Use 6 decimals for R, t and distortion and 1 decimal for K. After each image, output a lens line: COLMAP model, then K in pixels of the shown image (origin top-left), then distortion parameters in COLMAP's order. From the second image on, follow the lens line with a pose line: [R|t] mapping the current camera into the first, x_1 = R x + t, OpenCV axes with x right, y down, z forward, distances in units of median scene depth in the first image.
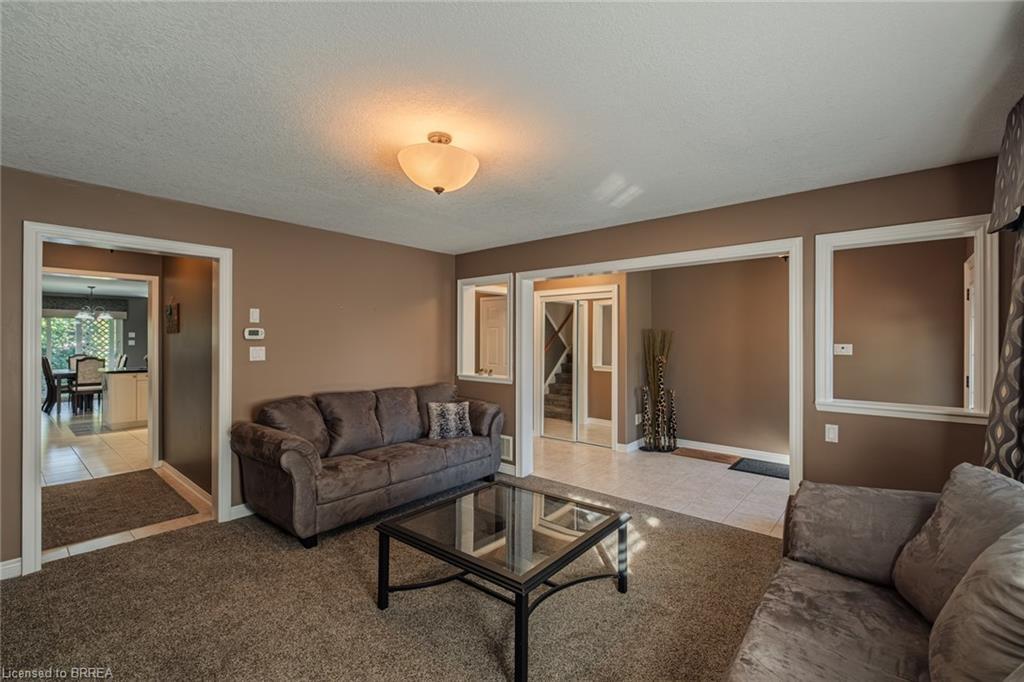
lens RADIAL K [[443.4, 0, 512.0], [0, 443.4, 341.0], [0, 0, 1]] dist [-0.001252, -0.000478]
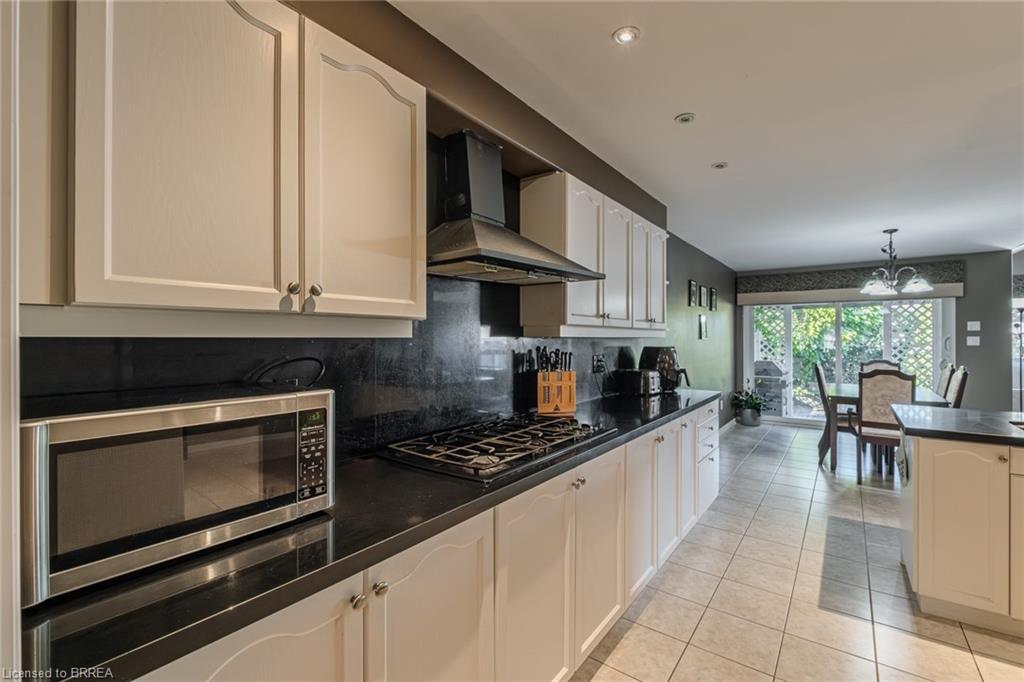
lens RADIAL K [[441.0, 0, 520.4], [0, 441.0, 338.3], [0, 0, 1]] dist [-0.004202, -0.000877]
pose [[0.069623, -0.003827, -0.997566, -0.443458], [-0.000647, 0.999992, -0.003881, 0.003373], [0.997573, 0.000916, 0.069620, 0.502984]]
